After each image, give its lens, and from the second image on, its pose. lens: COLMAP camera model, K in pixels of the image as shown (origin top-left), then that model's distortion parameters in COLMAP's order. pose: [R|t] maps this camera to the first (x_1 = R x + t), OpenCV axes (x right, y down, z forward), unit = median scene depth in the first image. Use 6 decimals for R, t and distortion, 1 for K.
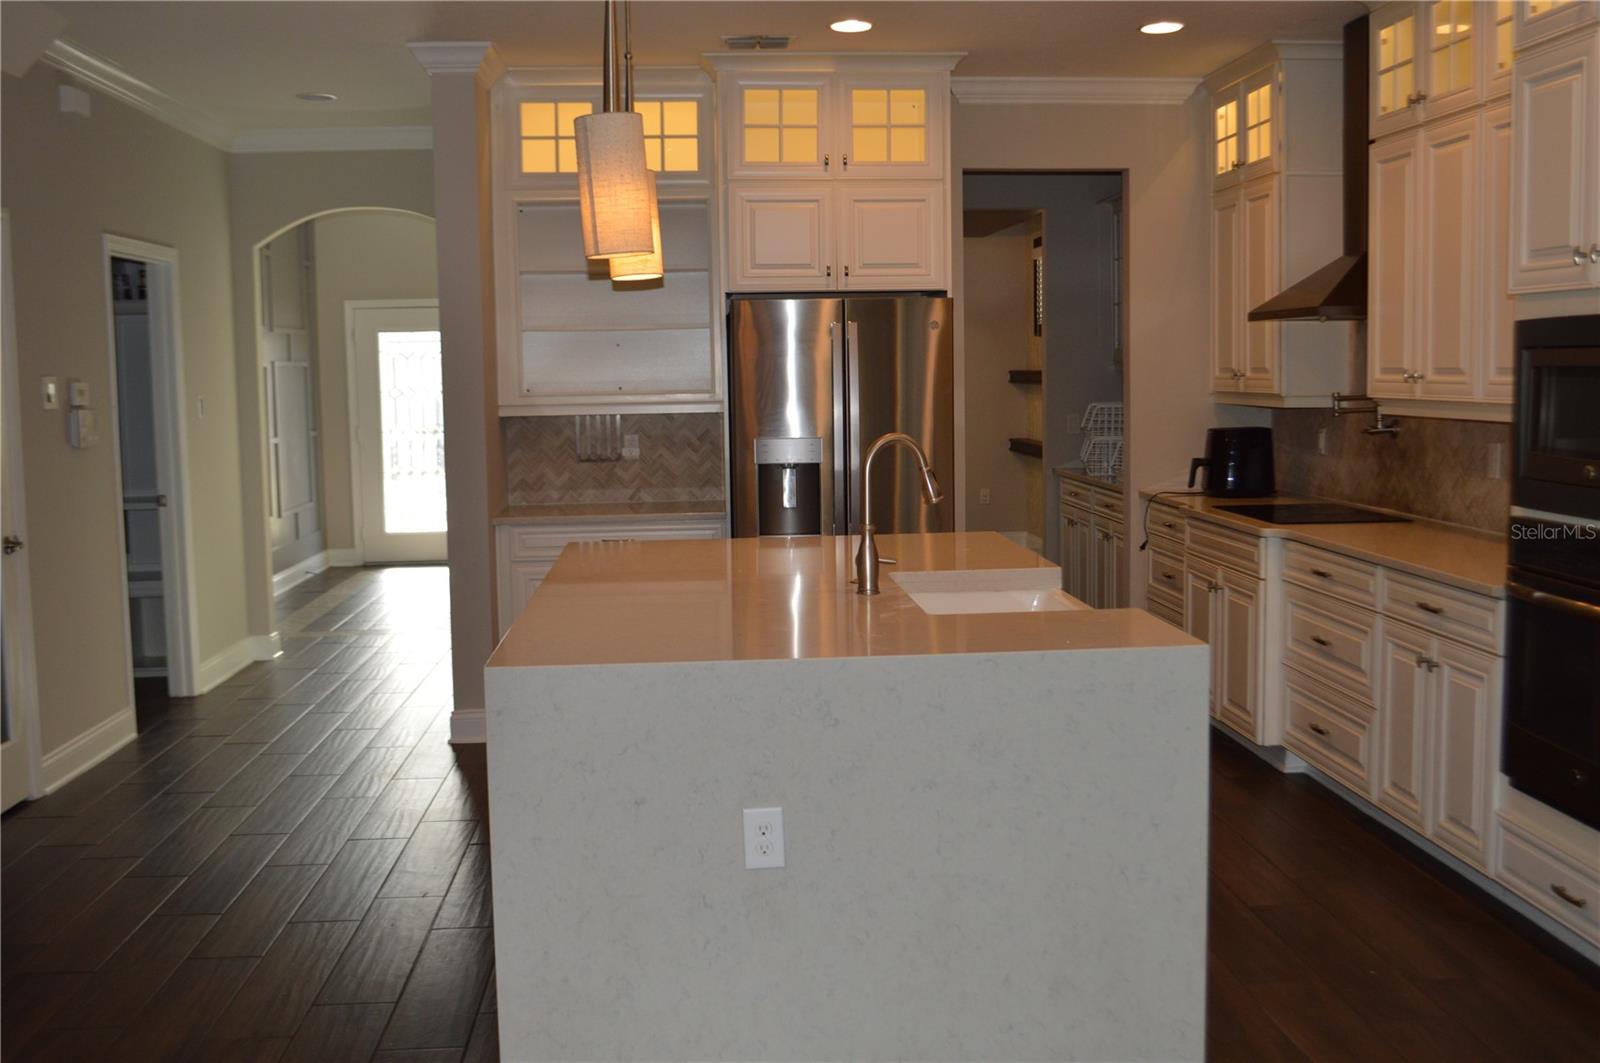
lens RADIAL K [[1623.0, 0, 799.9], [0, 1623.0, 525.7], [0, 0, 1]] dist [-0.050175, 0.000000]
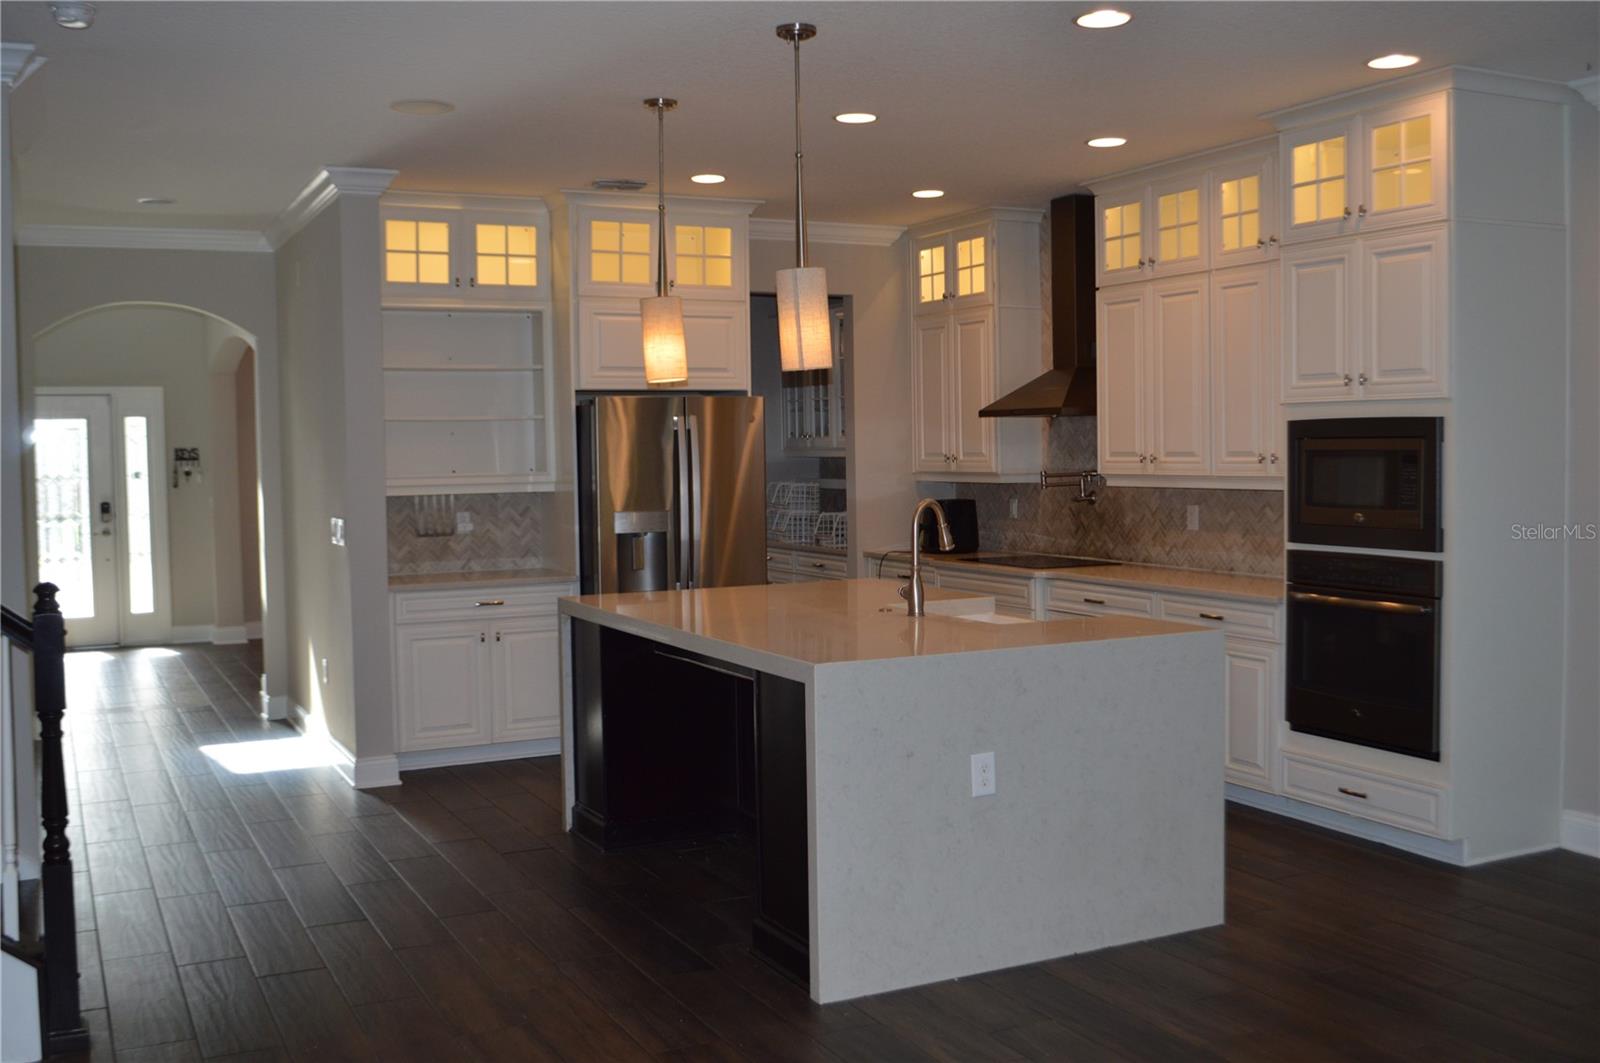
lens RADIAL K [[1570.6, 0, 801.1], [0, 1570.6, 535.2], [0, 0, 1]] dist [-0.060429, 0.000000]
pose [[0.927185, -0.019137, 0.374114, -0.327597], [0.036606, 0.998543, -0.039645, 0.013602], [-0.372810, 0.050453, 0.926535, -0.116792]]
